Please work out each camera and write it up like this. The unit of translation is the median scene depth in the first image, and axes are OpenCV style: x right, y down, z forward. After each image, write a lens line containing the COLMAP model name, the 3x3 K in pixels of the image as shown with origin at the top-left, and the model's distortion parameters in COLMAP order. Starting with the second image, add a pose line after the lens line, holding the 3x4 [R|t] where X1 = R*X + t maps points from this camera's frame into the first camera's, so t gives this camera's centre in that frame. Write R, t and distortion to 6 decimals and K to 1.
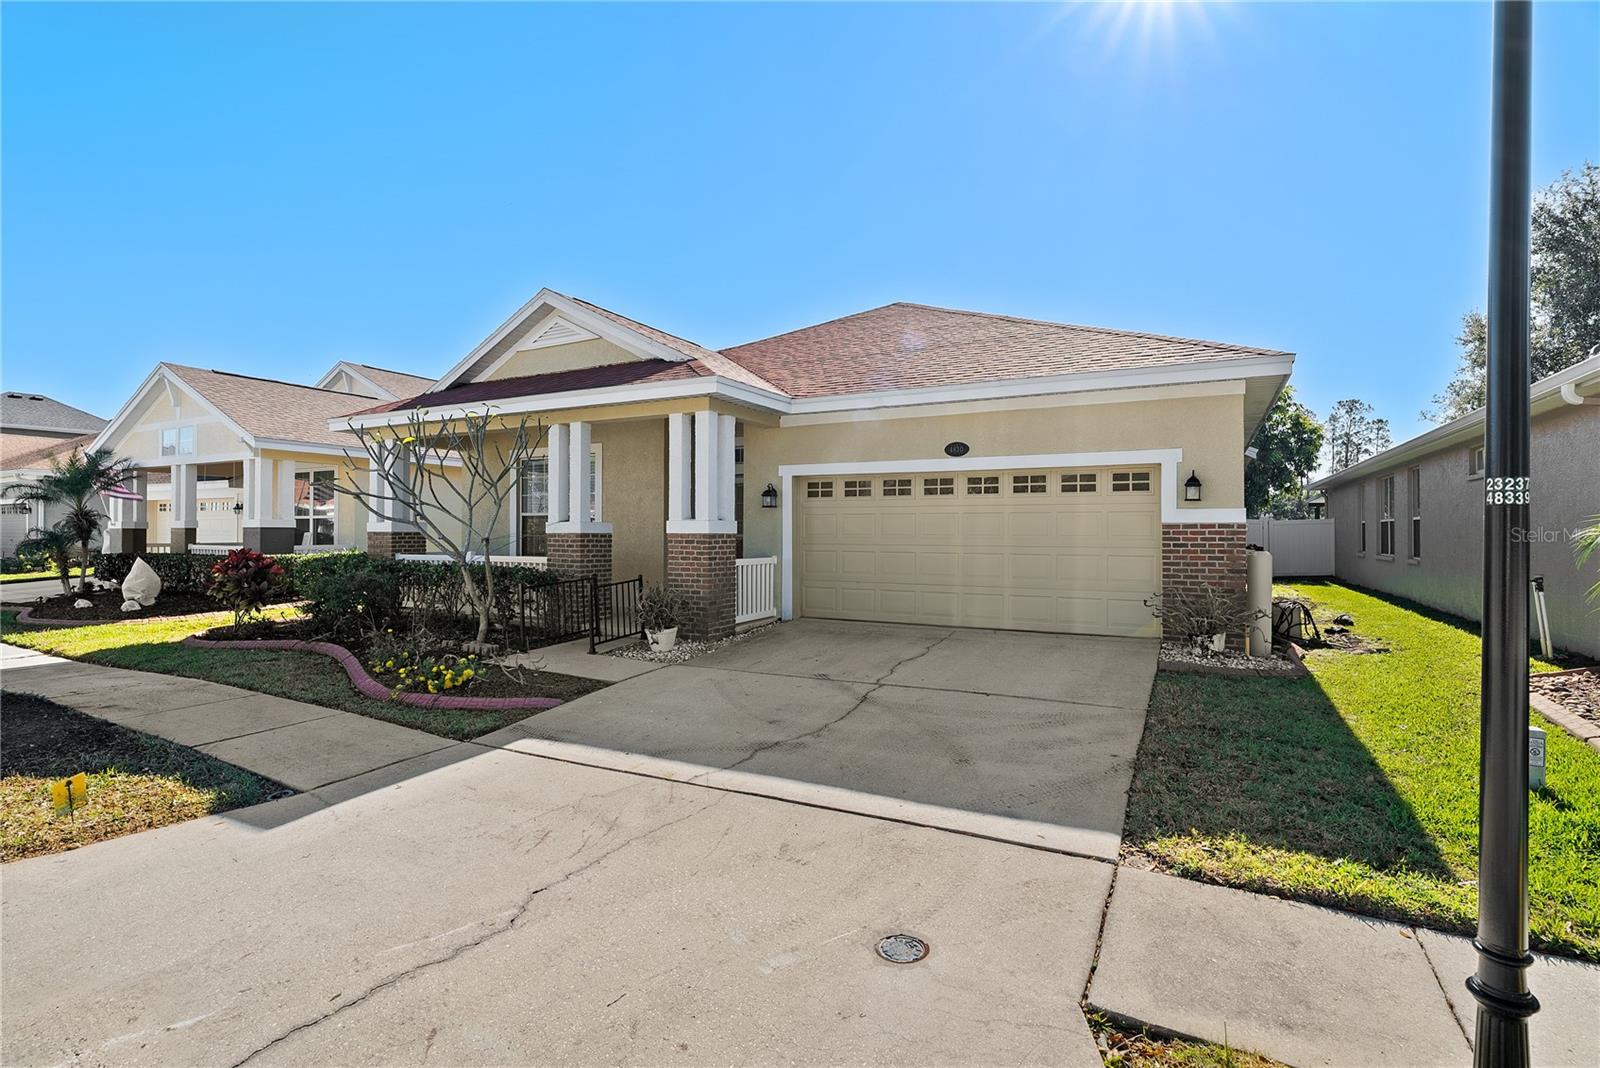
lens RADIAL K [[740.4, 0, 794.0], [0, 740.4, 527.7], [0, 0, 1]] dist [-0.010589, 0.001323]
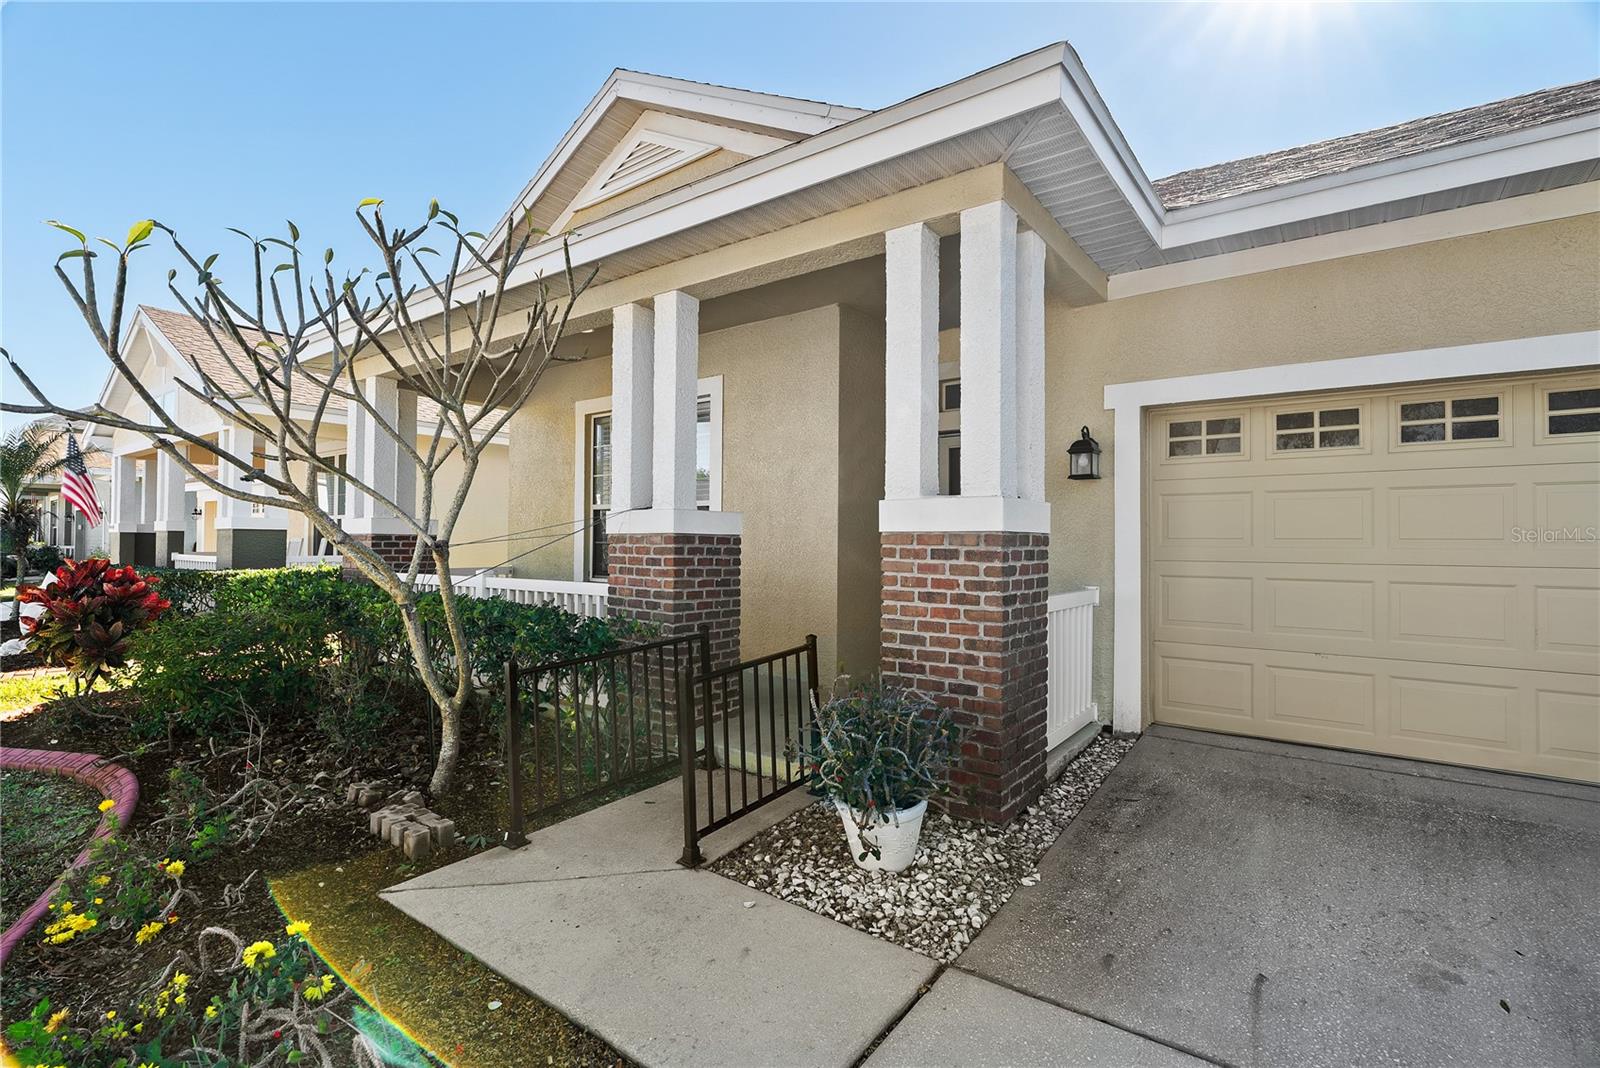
lens RADIAL K [[740.4, 0, 794.4], [0, 740.4, 526.7], [0, 0, 1]] dist [-0.010589, 0.001323]
pose [[0.987470, 0.000277, -0.157808, -0.147554], [-0.003289, 0.999817, -0.018823, 0.011766], [0.157774, 0.019106, 0.987290, 0.576406]]
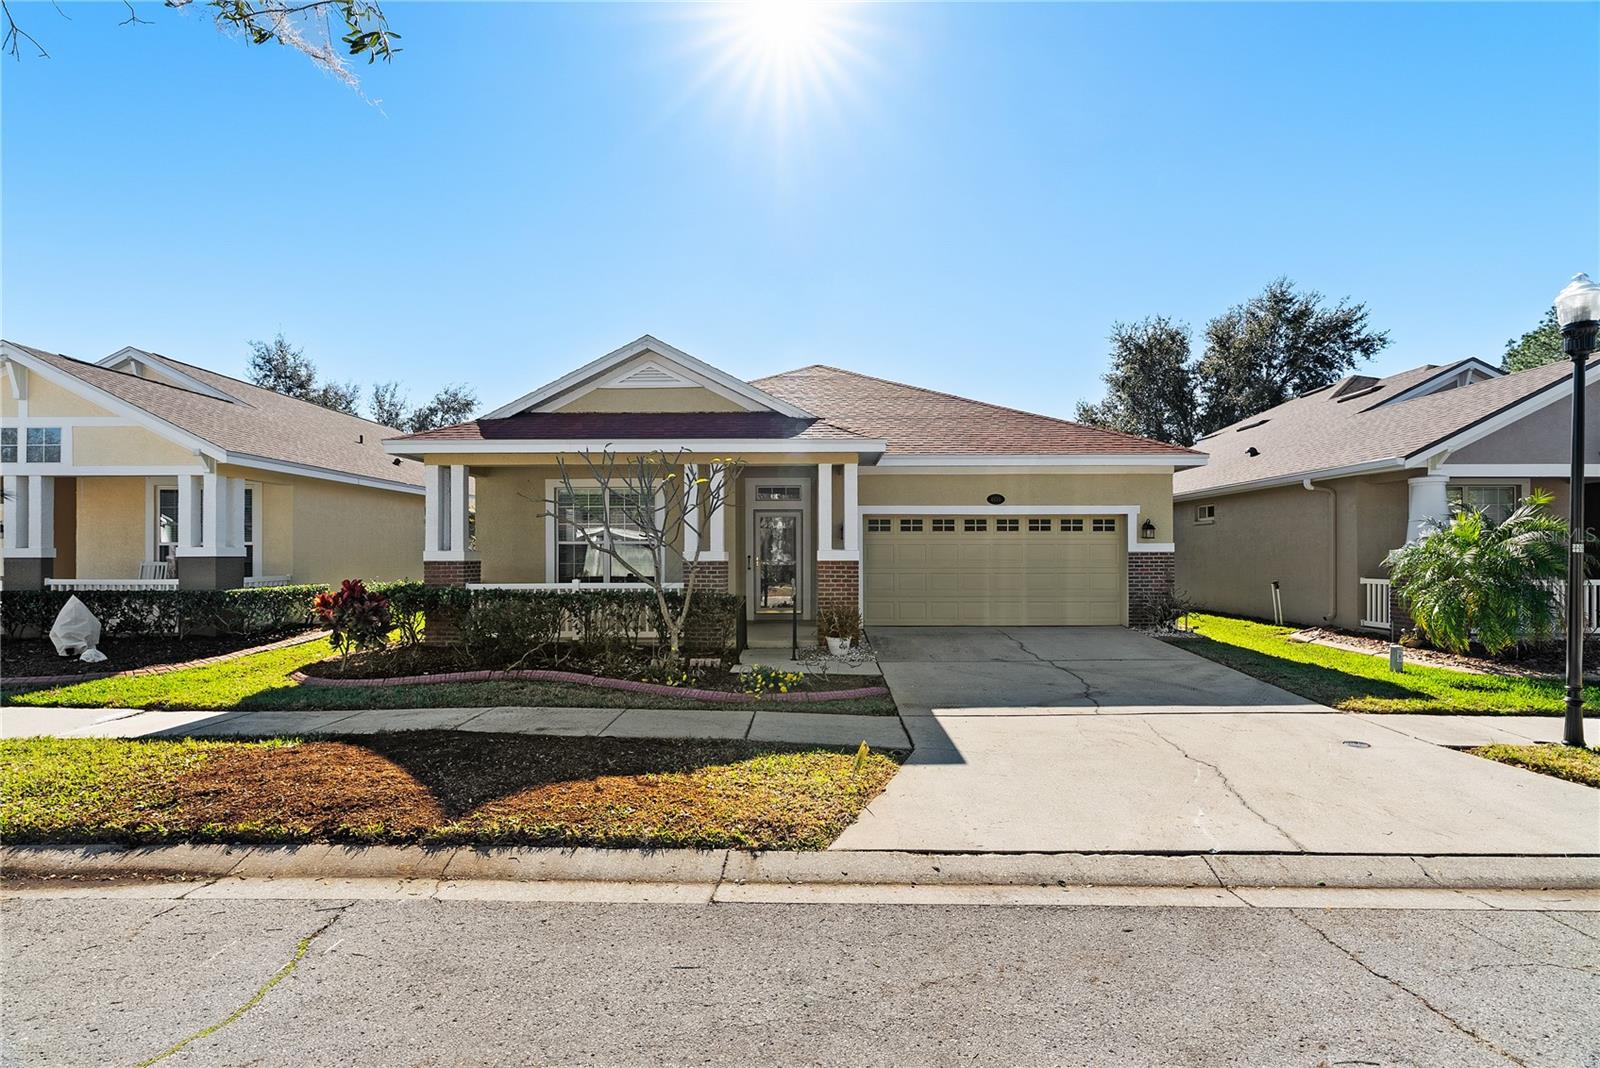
lens RADIAL K [[740.4, 0, 792.6], [0, 740.4, 548.2], [0, 0, 1]] dist [-0.010589, 0.001323]
pose [[0.894577, -0.000790, 0.446913, -0.726401], [0.001366, 0.999999, -0.000967, -0.011969], [-0.446912, 0.001475, 0.894577, -0.079803]]
